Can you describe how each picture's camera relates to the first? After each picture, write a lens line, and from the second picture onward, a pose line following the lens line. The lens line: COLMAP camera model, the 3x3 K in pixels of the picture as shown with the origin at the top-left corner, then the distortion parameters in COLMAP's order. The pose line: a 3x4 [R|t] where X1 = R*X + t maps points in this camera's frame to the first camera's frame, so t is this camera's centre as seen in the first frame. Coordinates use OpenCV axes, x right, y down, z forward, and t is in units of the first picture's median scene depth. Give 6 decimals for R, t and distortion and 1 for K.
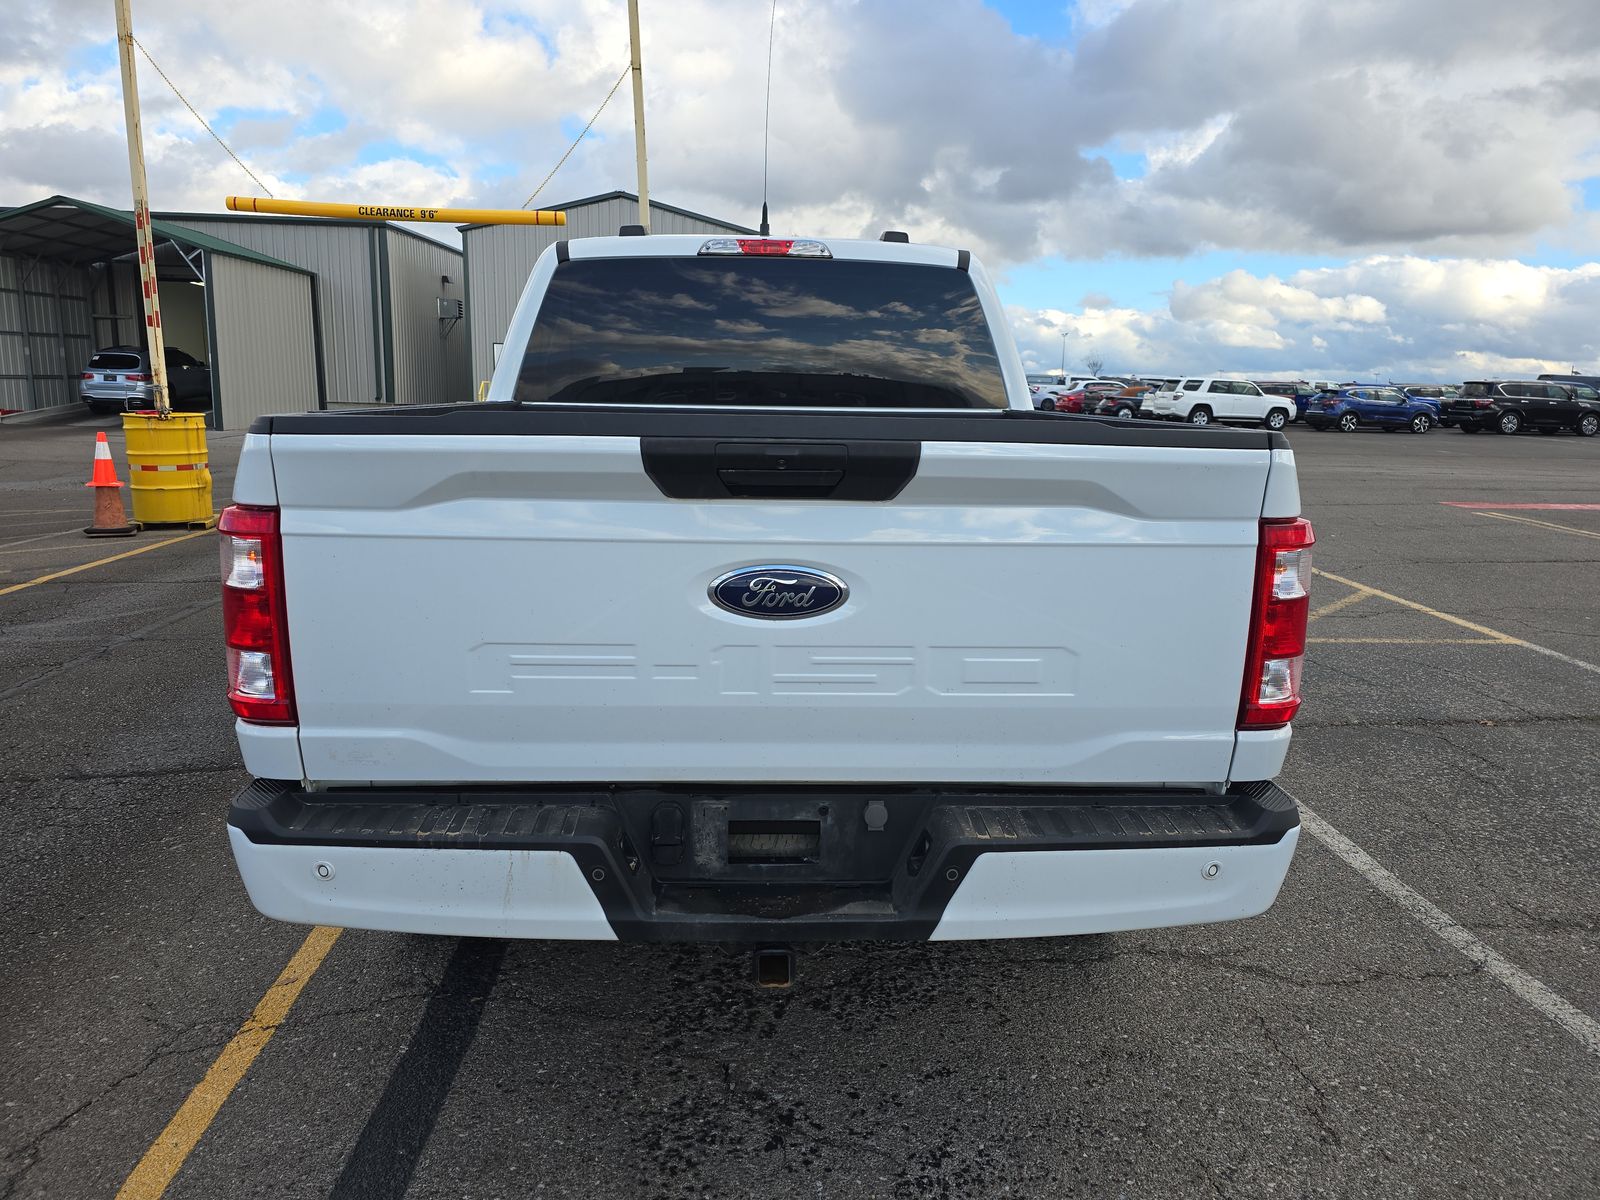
lens RADIAL K [[1075.3, 0, 806.4], [0, 1075.3, 592.2], [0, 0, 1]] dist [0.046902, -0.038746]
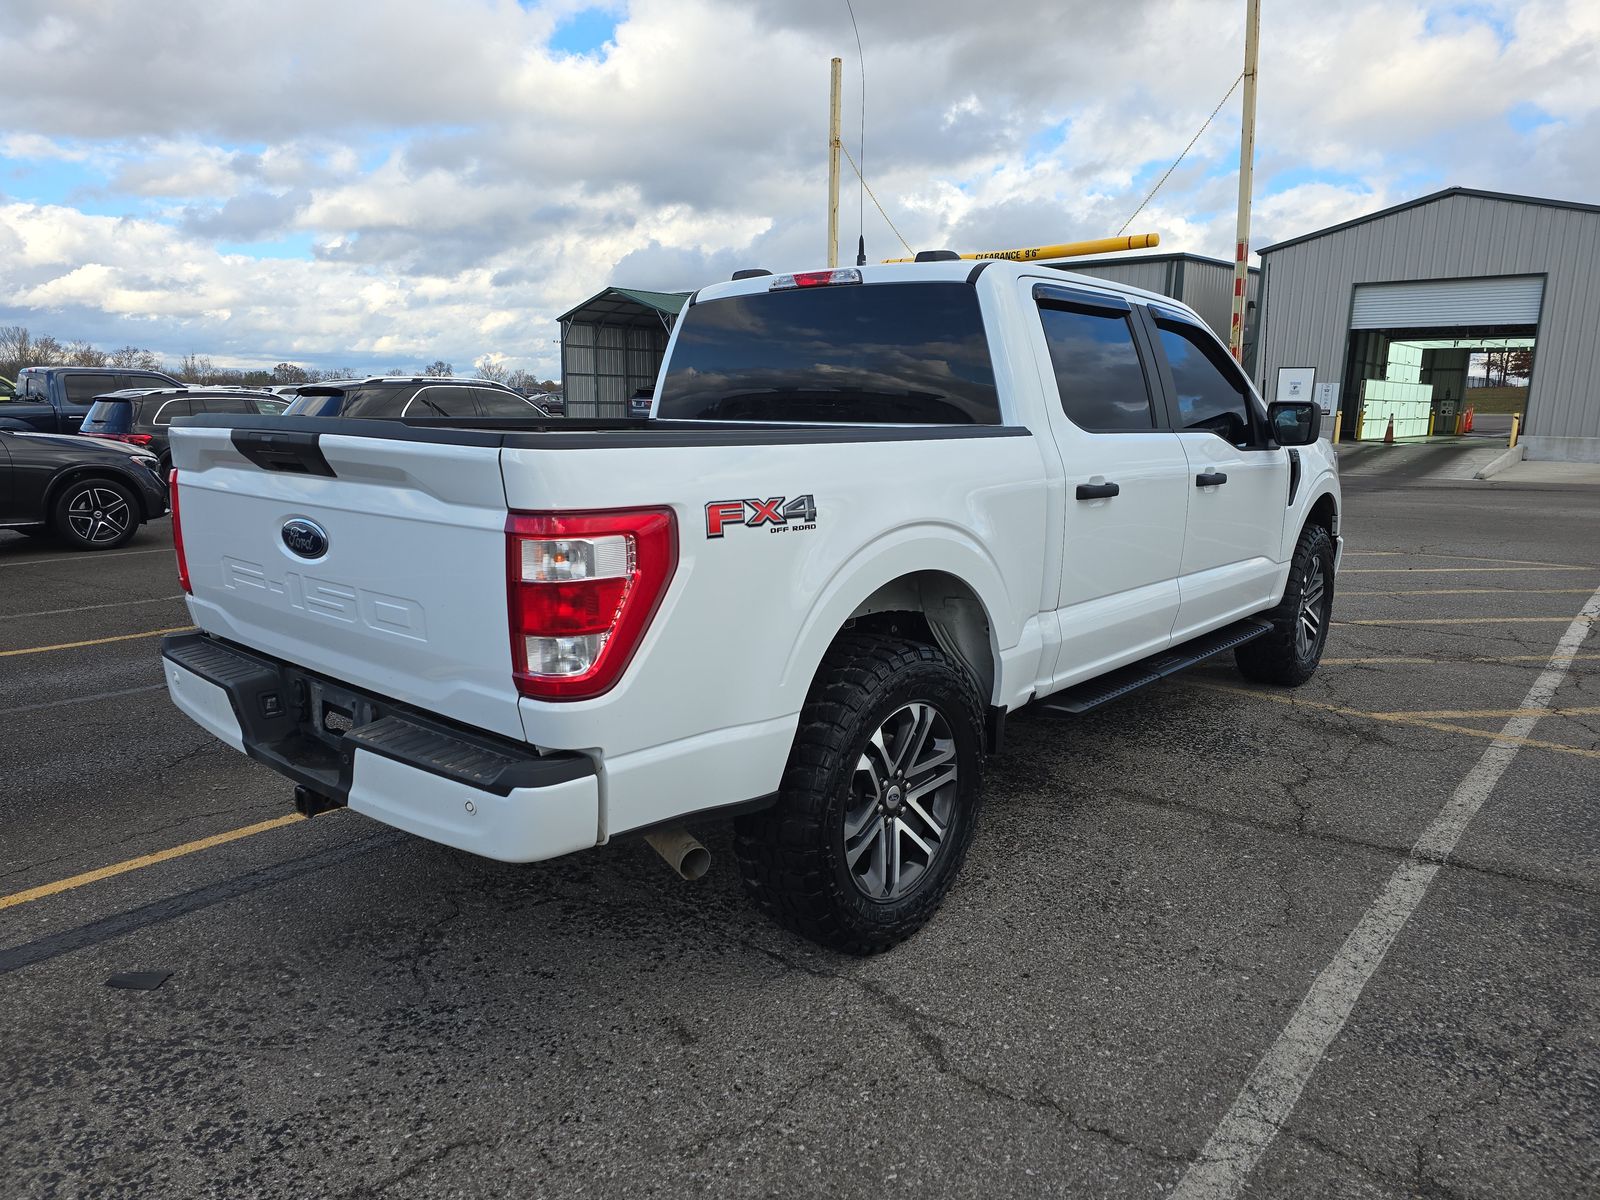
lens RADIAL K [[1075.3, 0, 796.8], [0, 1075.3, 594.2], [0, 0, 1]] dist [0.046902, -0.038746]
pose [[0.724413, 0.110430, -0.680464, 0.680822], [-0.127584, 0.991511, 0.025085, -0.021808], [0.677457, 0.068644, 0.732352, 0.181154]]
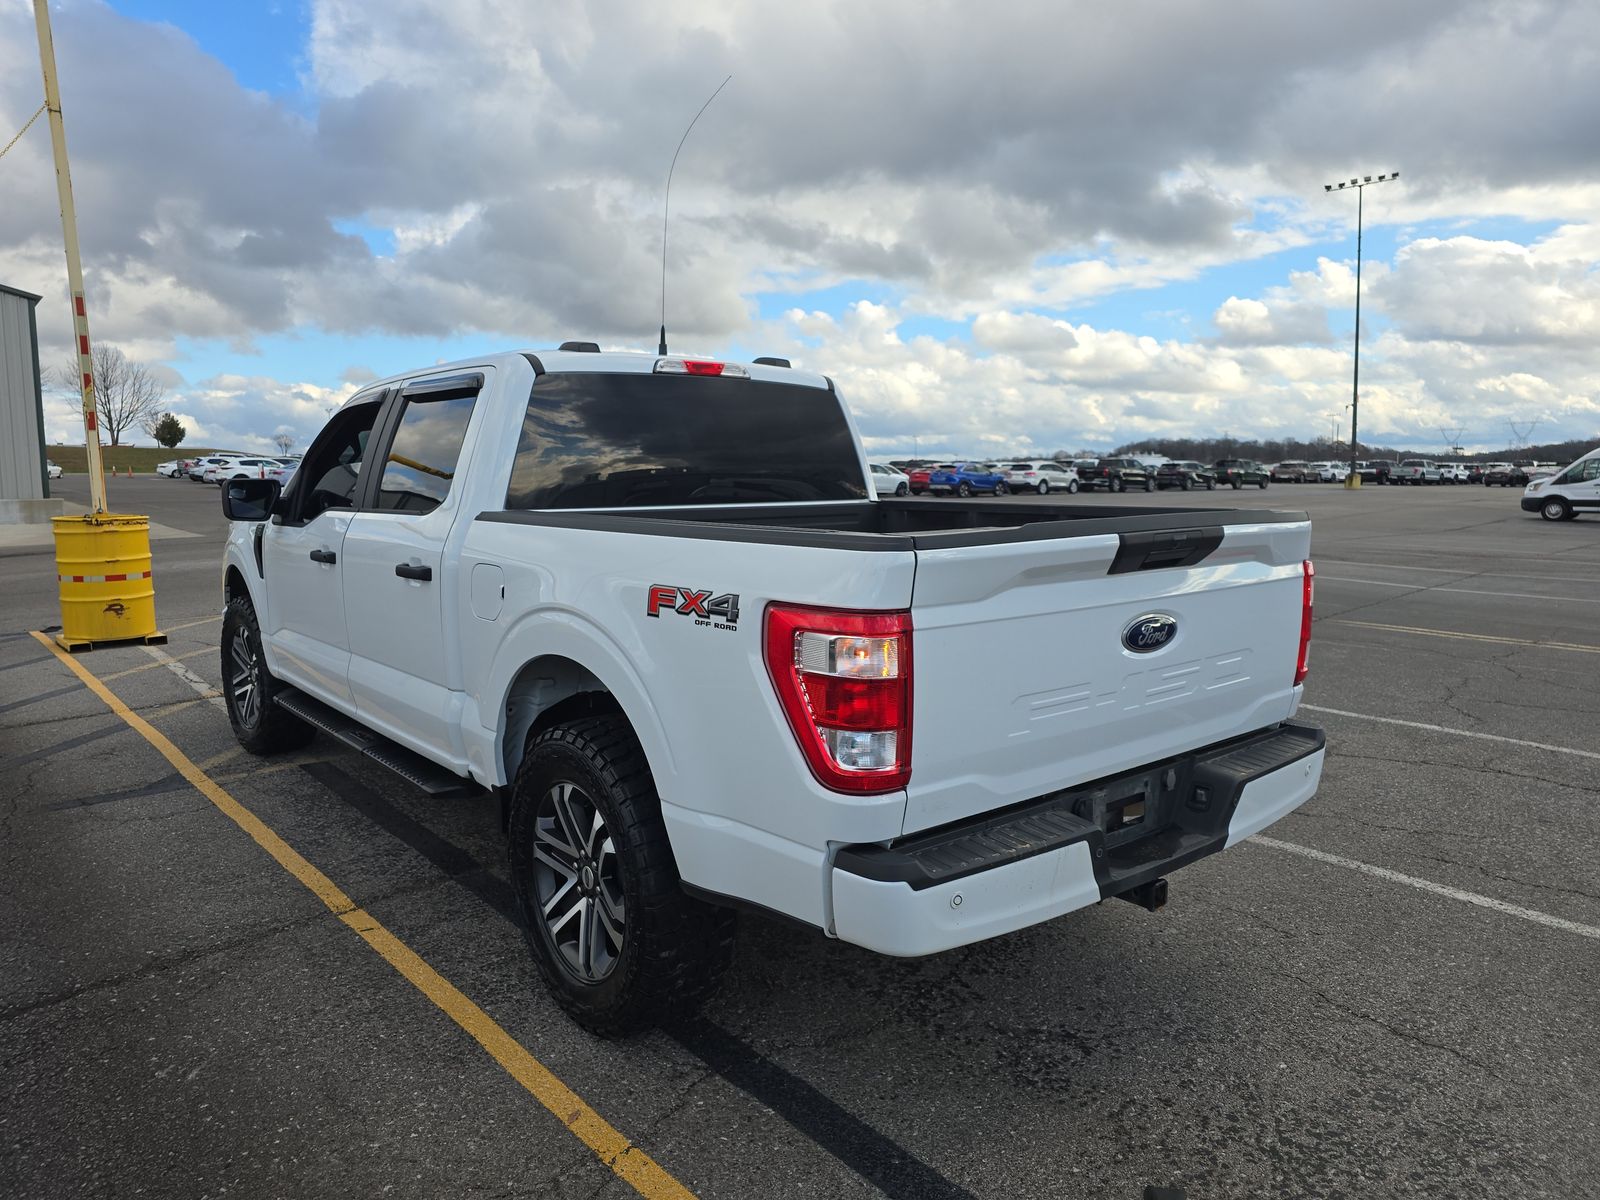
lens RADIAL K [[1075.3, 0, 816.6], [0, 1075.3, 610.5], [0, 0, 1]] dist [0.046902, -0.038746]
pose [[0.795254, -0.100413, 0.597904, -0.590323], [0.131118, 0.991335, -0.007909, -0.036447], [-0.591929, 0.084686, 0.801529, 0.043286]]
